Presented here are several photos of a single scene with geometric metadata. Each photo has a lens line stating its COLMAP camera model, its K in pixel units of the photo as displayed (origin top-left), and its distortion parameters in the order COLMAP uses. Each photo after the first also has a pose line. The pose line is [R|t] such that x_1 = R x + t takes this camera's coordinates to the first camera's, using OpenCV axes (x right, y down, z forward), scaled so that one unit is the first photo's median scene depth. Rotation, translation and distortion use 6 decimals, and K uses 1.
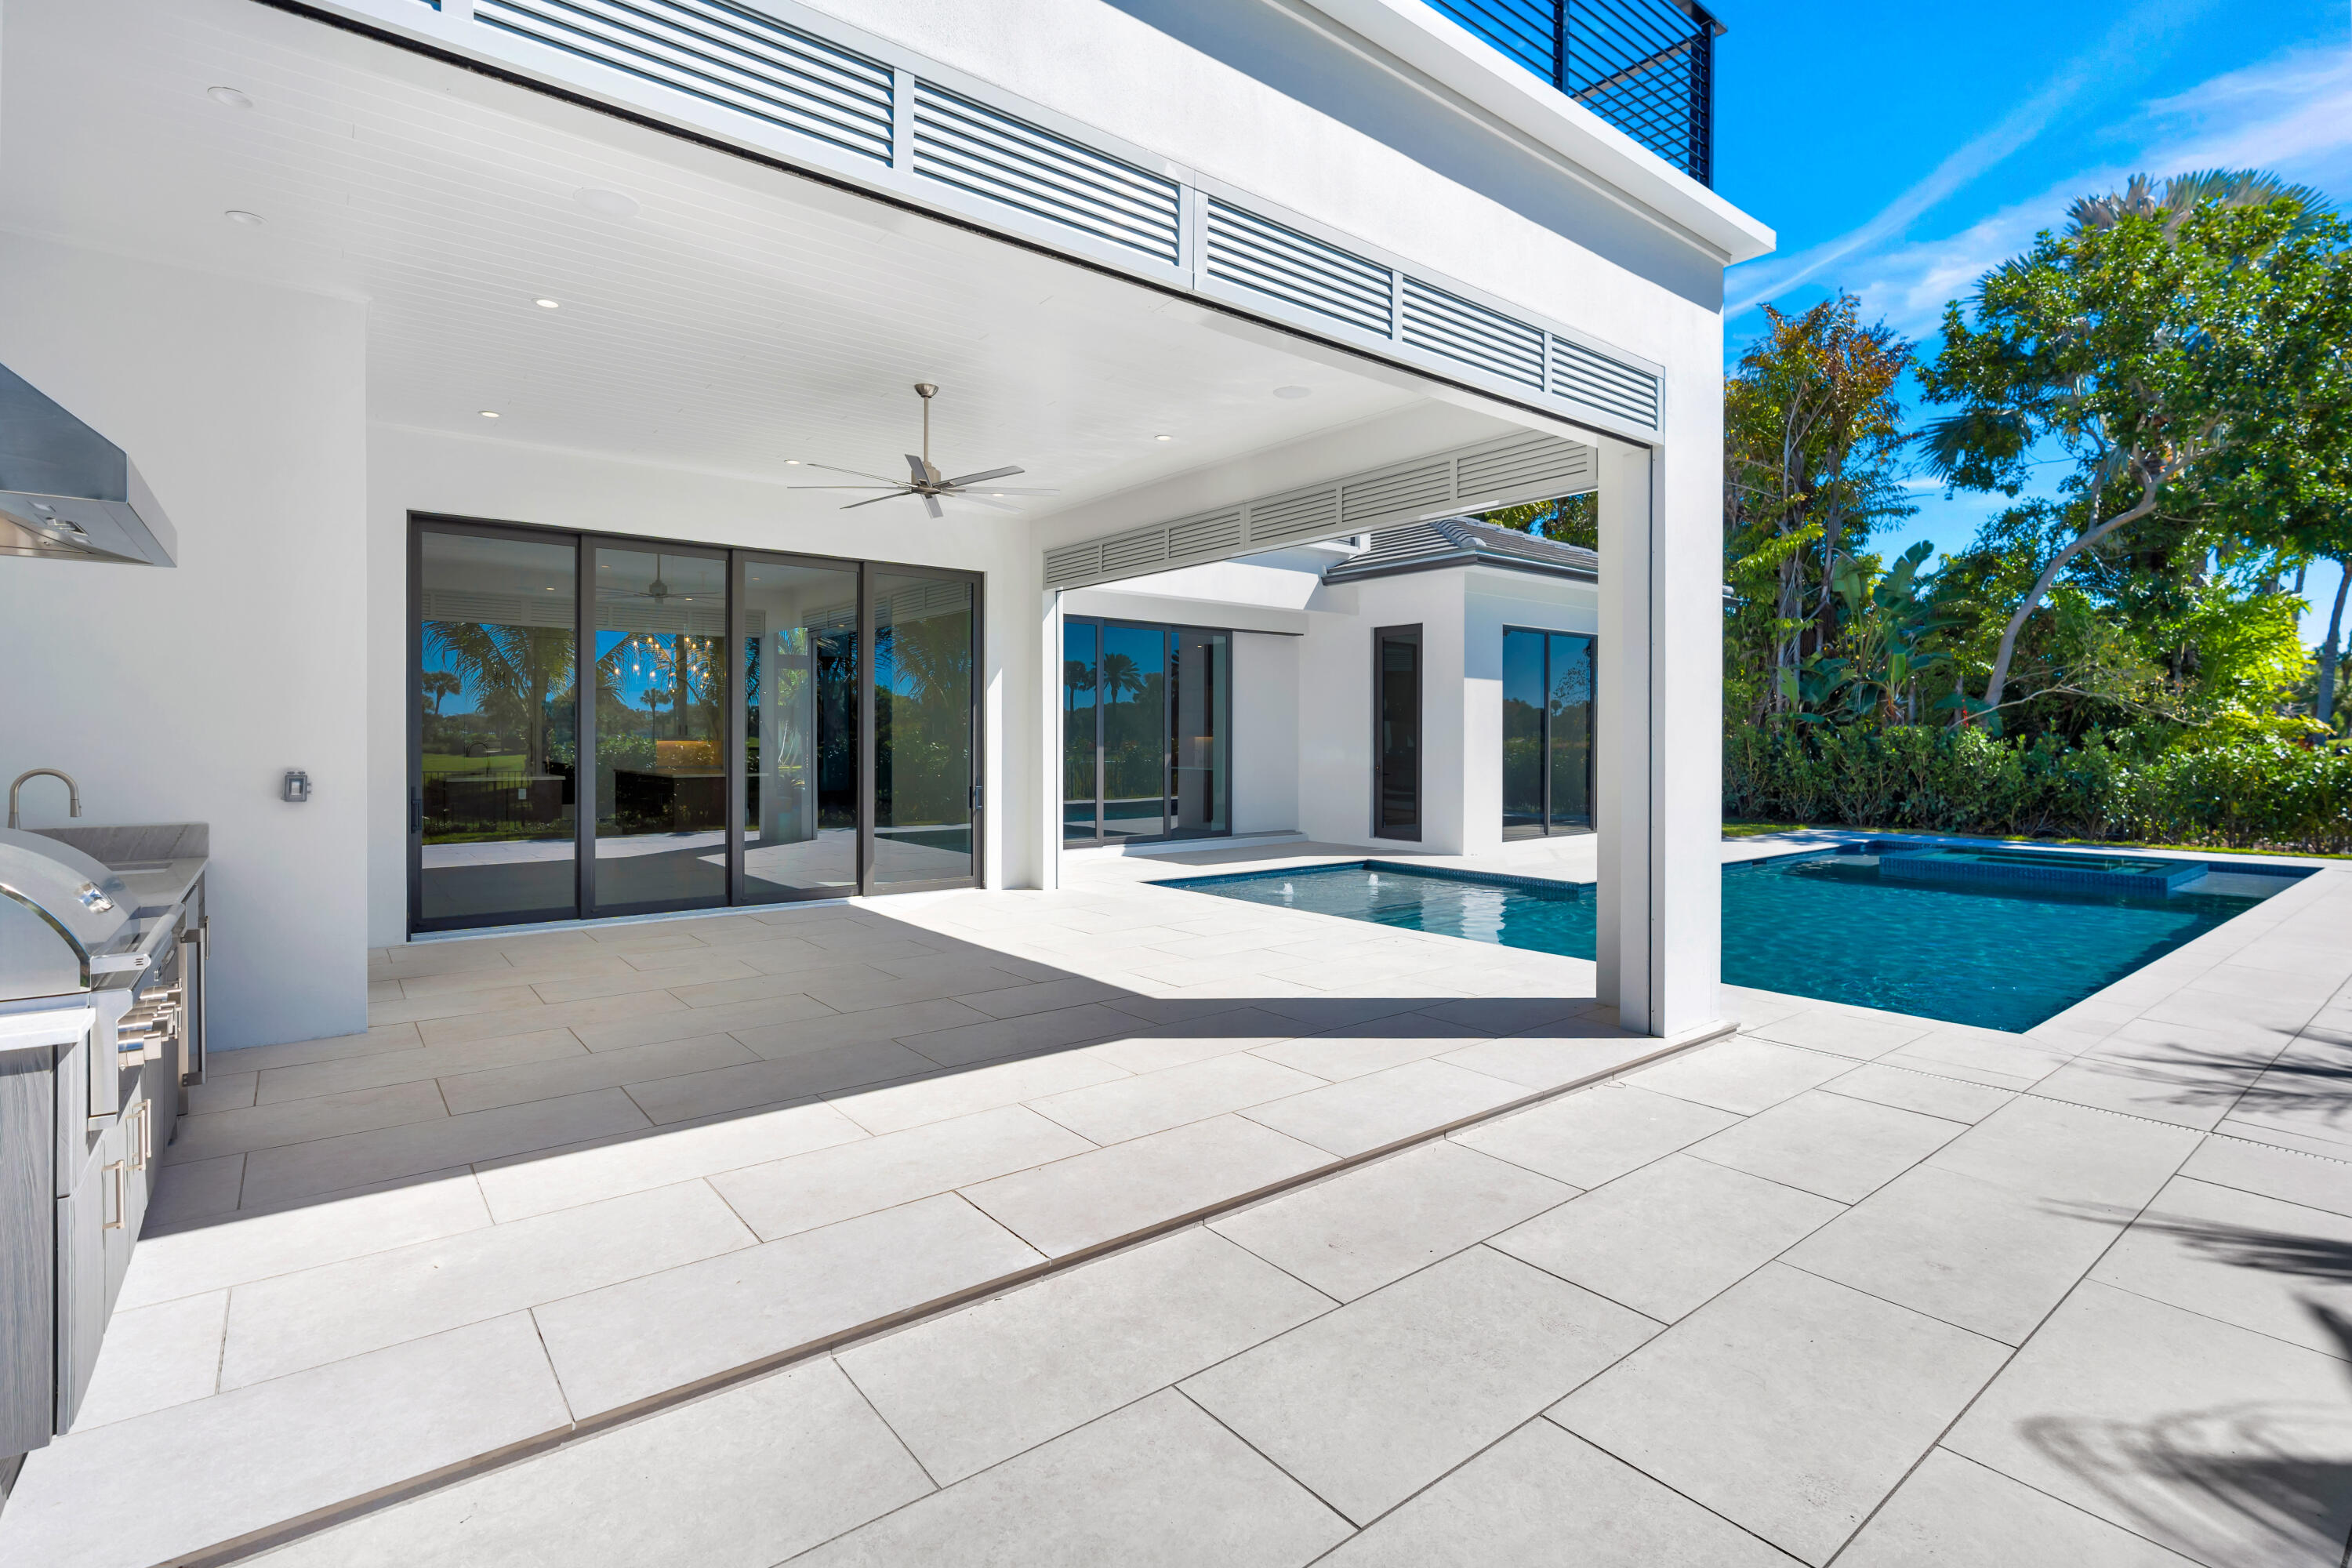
lens RADIAL K [[1085.5, 0, 1164.0], [0, 1085.5, 749.7], [0, 0, 1]] dist [0.000960, 0.000597]
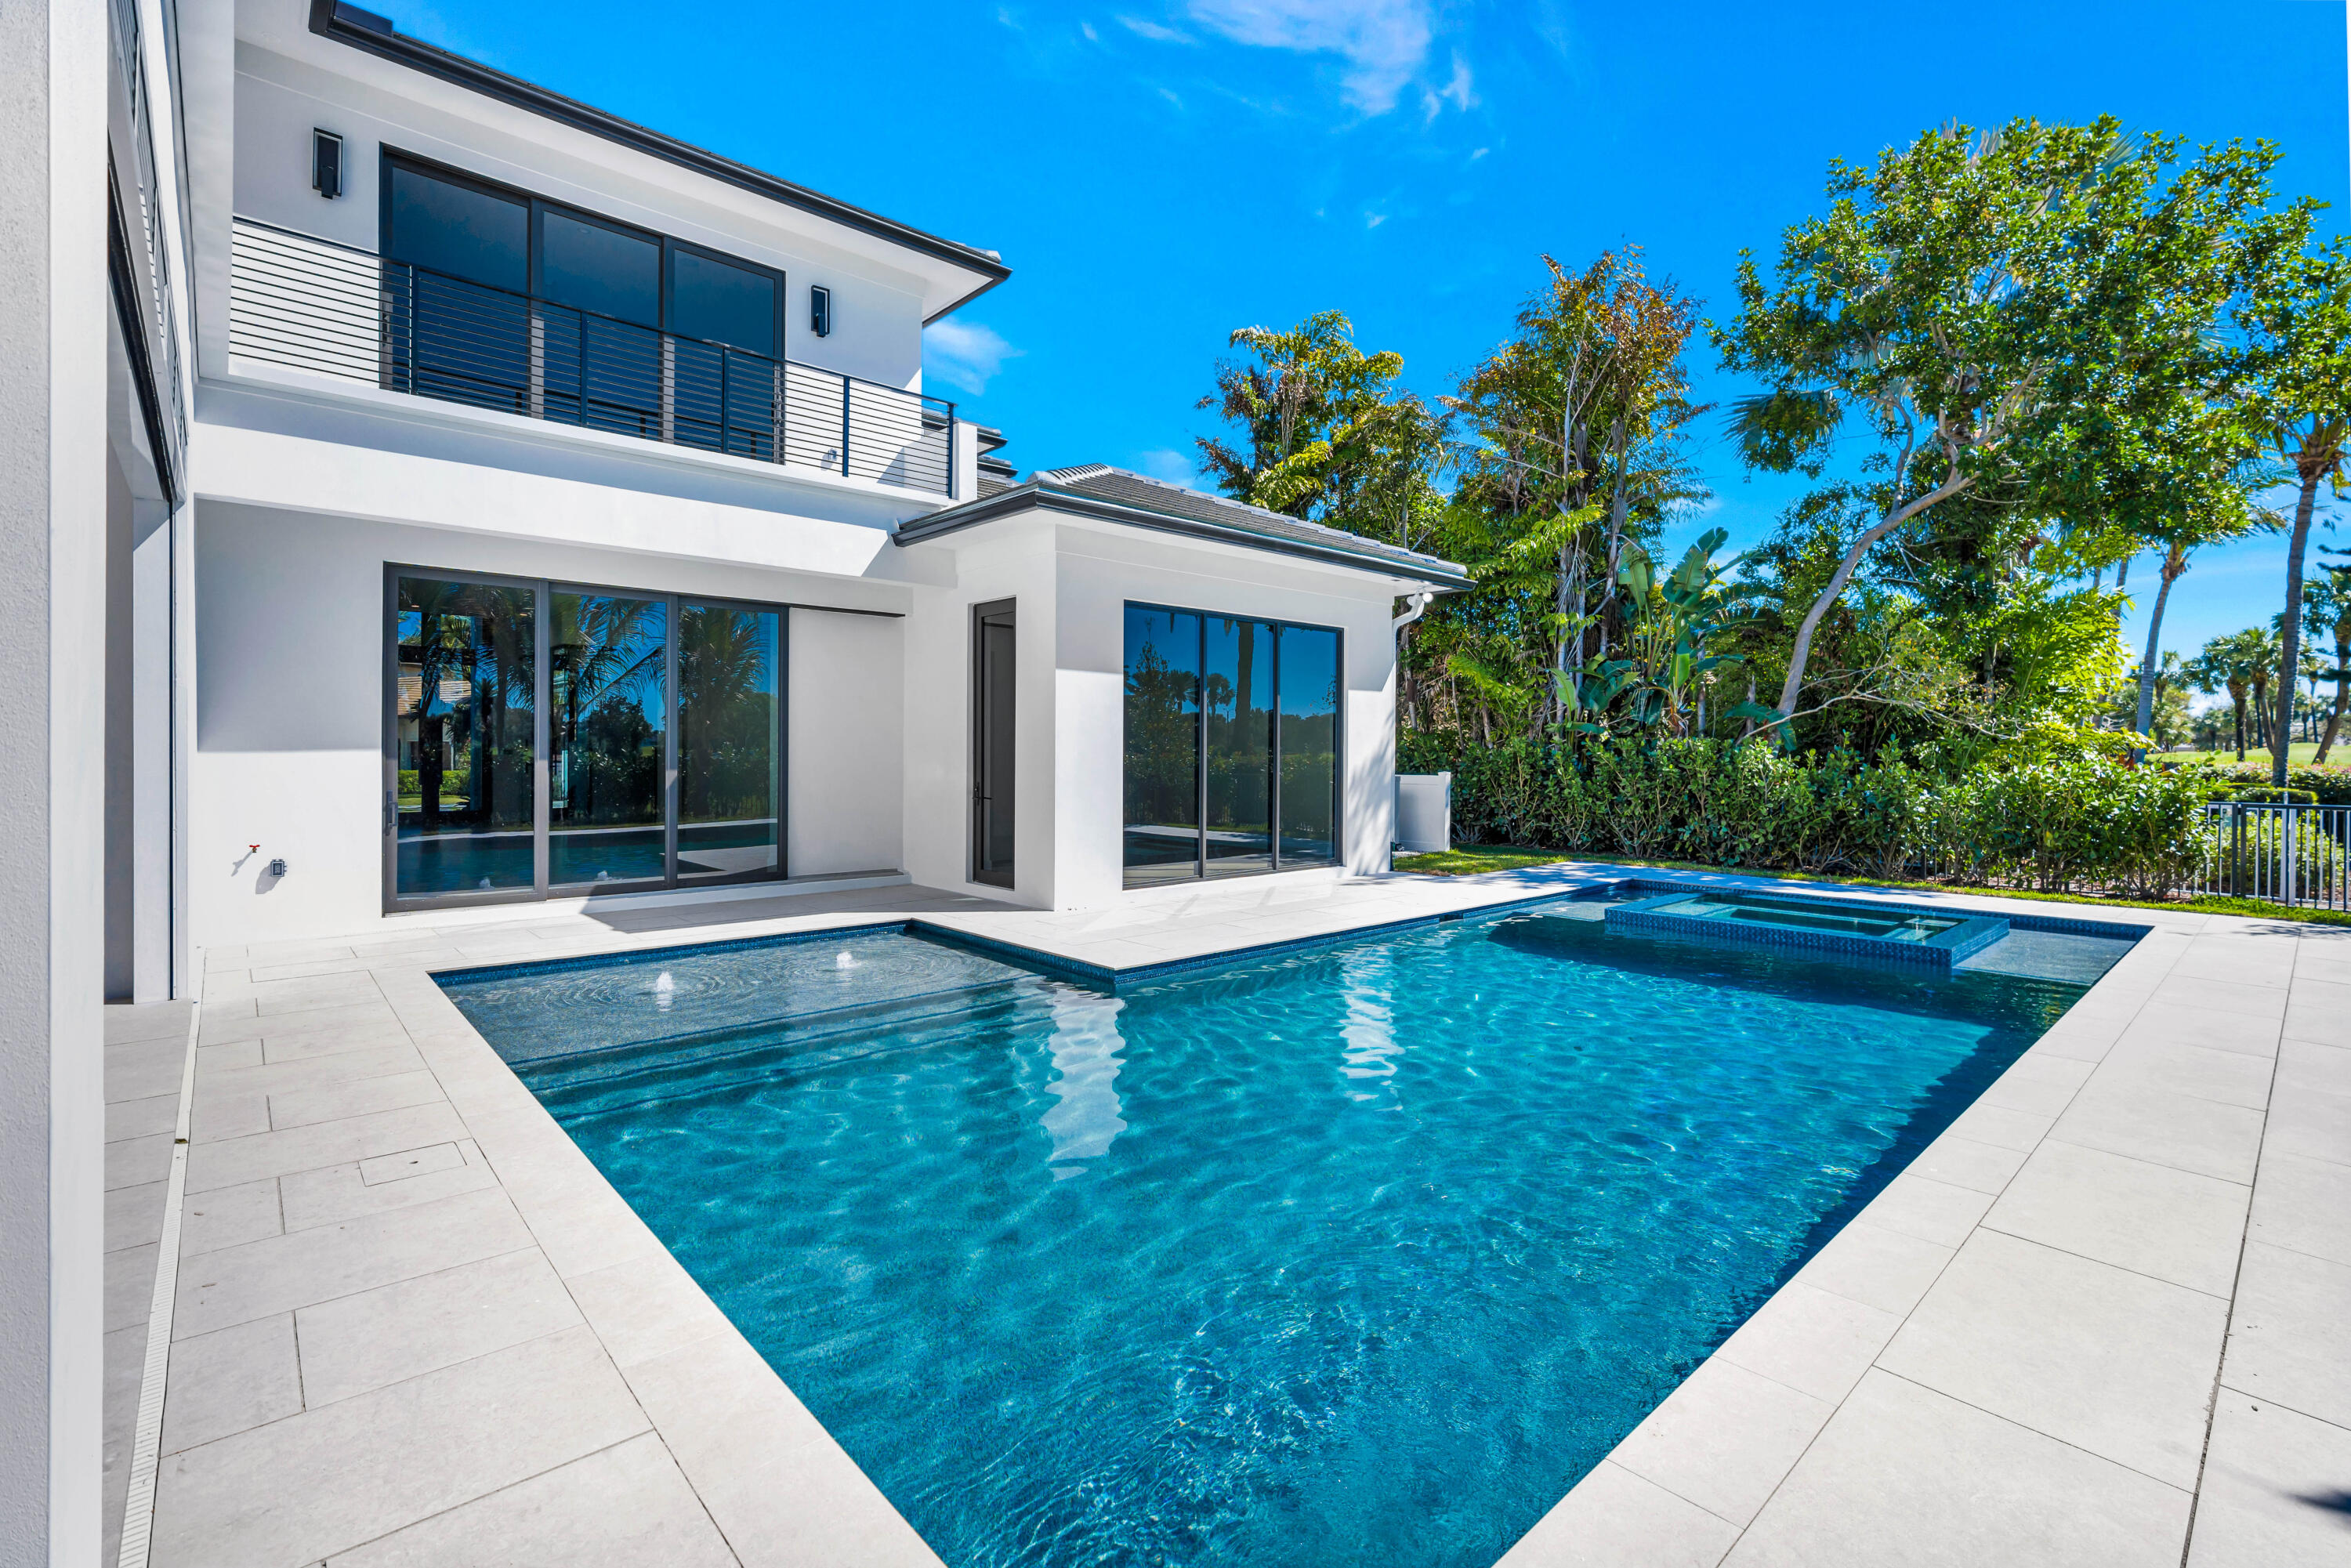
lens RADIAL K [[1038.9, 0, 1163.8], [0, 1038.9, 752.1], [0, 0, 1]] dist [-0.000130, 0.000256]
pose [[0.997982, 0.003897, 0.063379, 0.237456], [-0.003373, 0.999959, -0.008377, -0.002973], [-0.063409, 0.008147, 0.997954, 0.228575]]
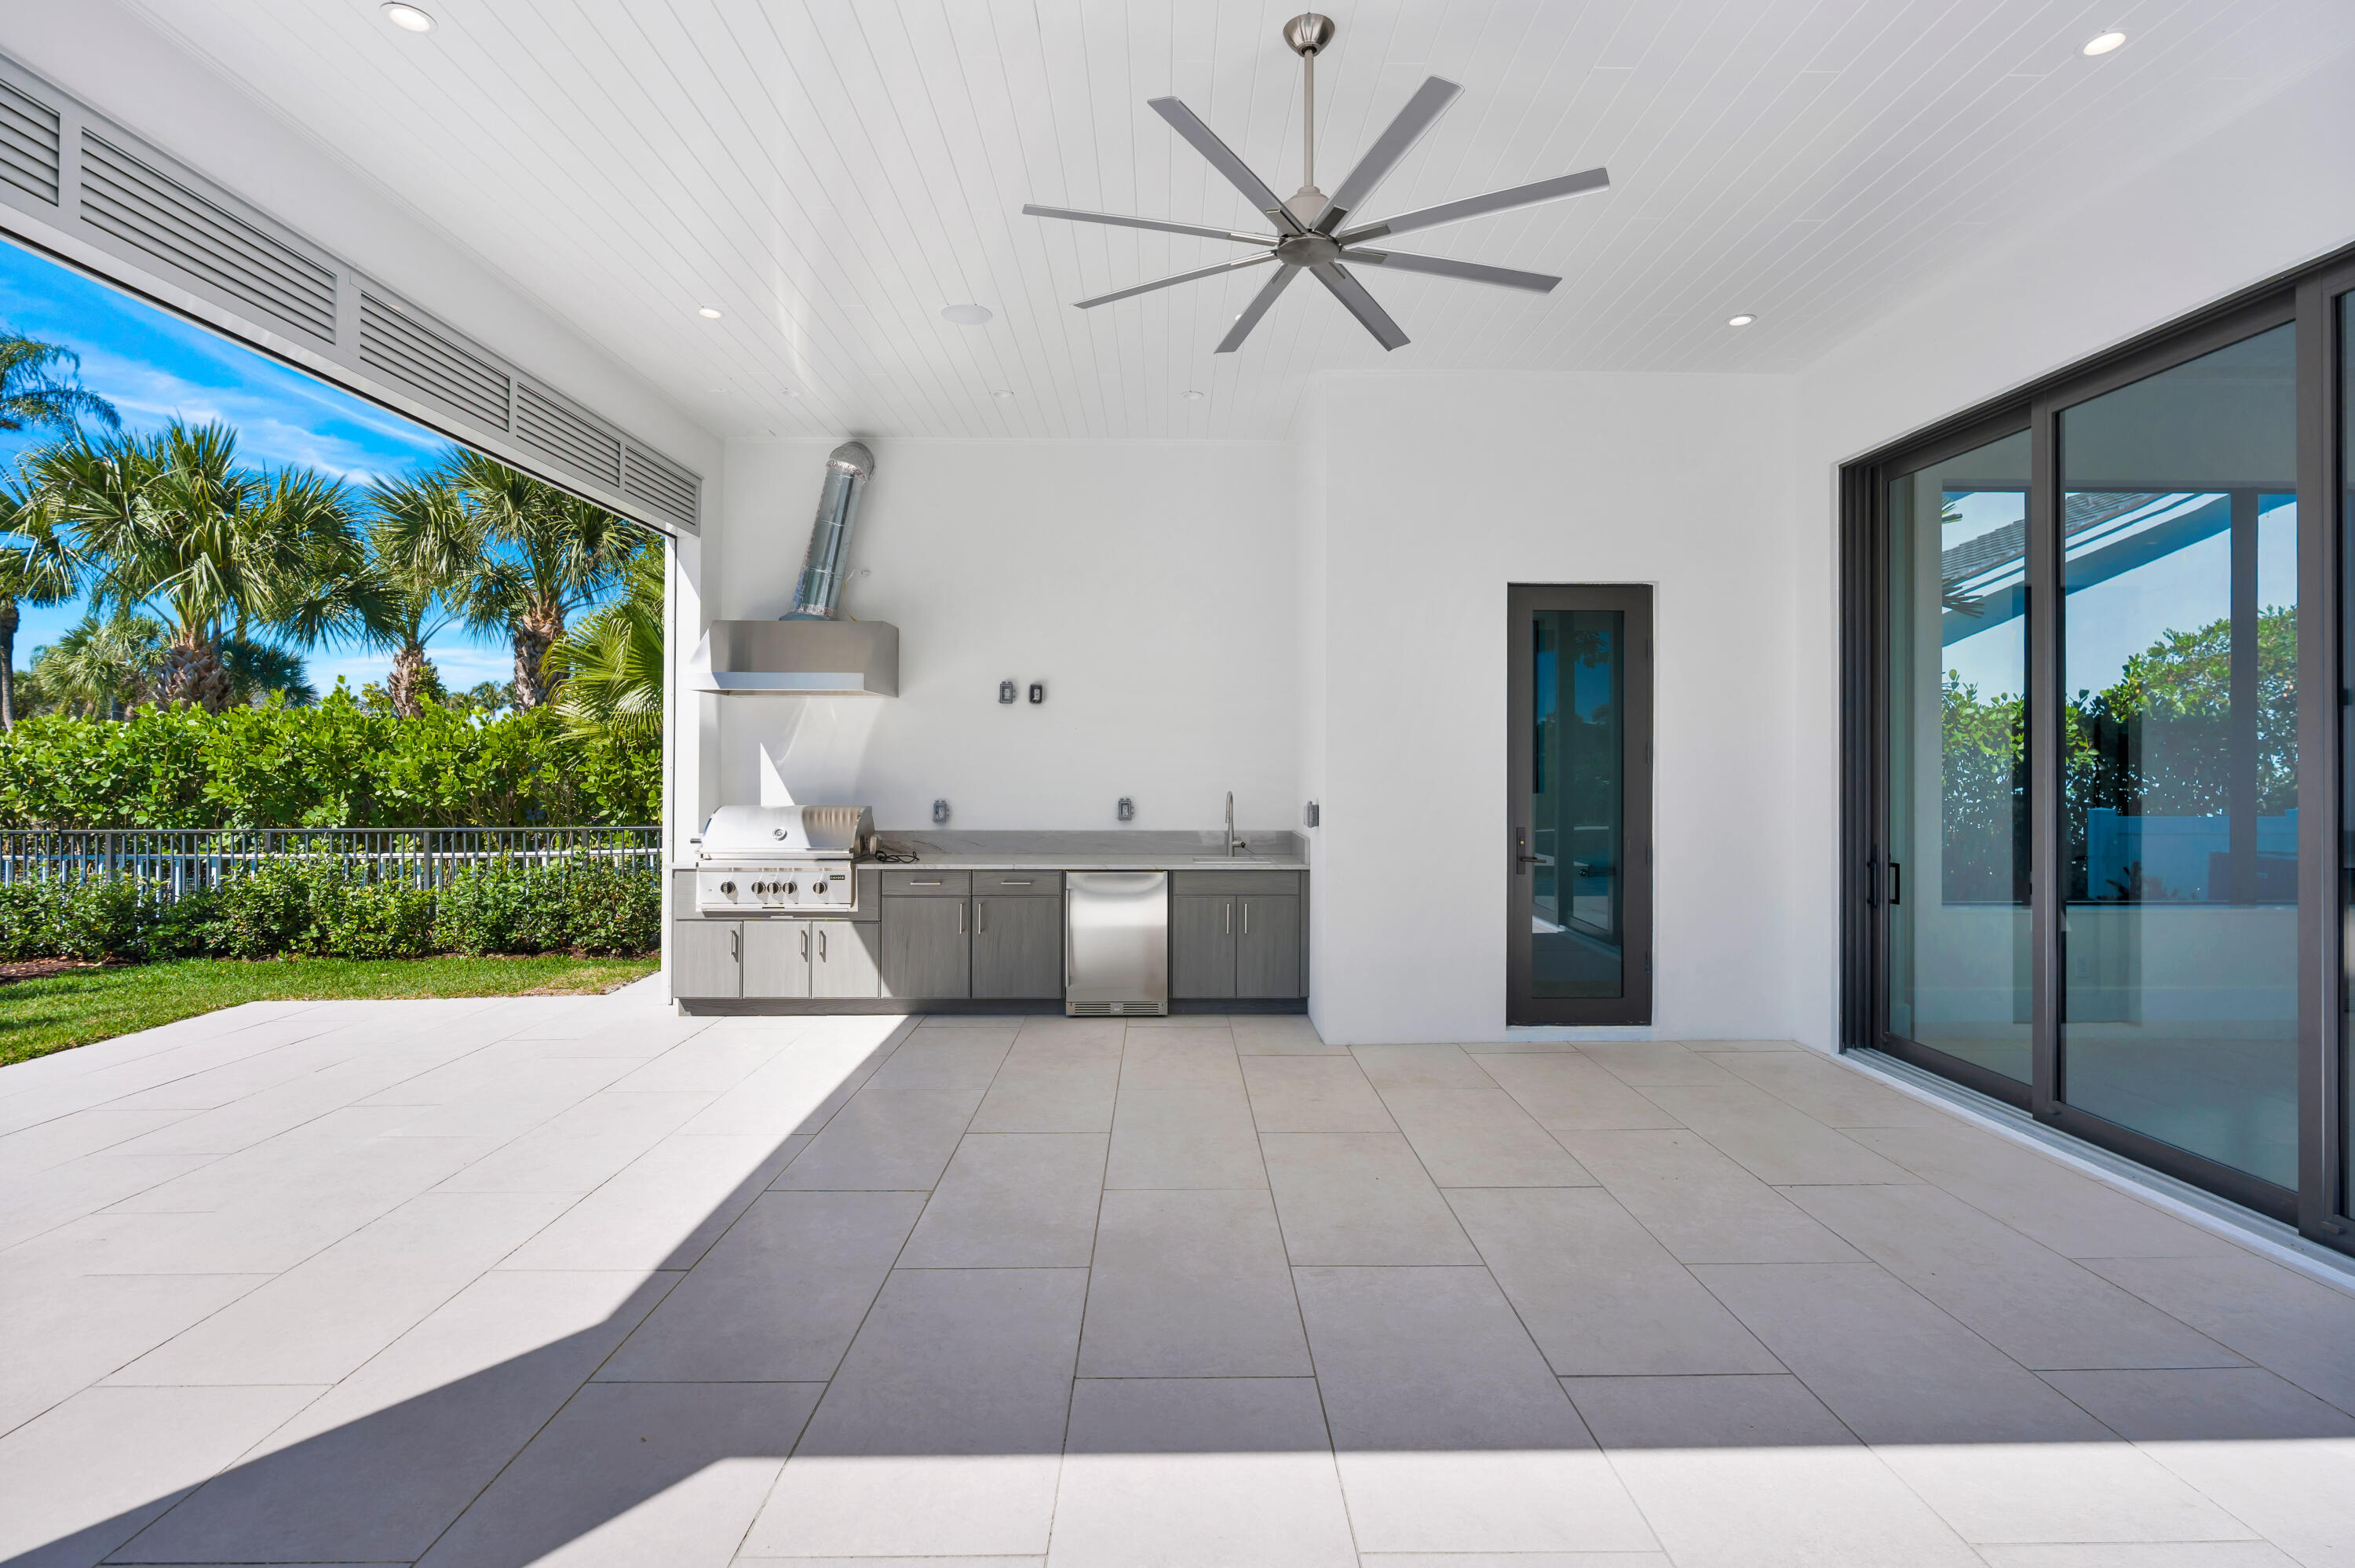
lens RADIAL K [[1070.3, 0, 1182.2], [0, 1070.3, 756.7], [0, 0, 1]] dist [-0.008138, -0.000896]
pose [[-0.605561, -0.003595, -0.795791, 0.064590], [-0.009662, 0.999949, 0.002835, -0.009258], [0.795740, 0.009406, -0.605565, 0.456293]]
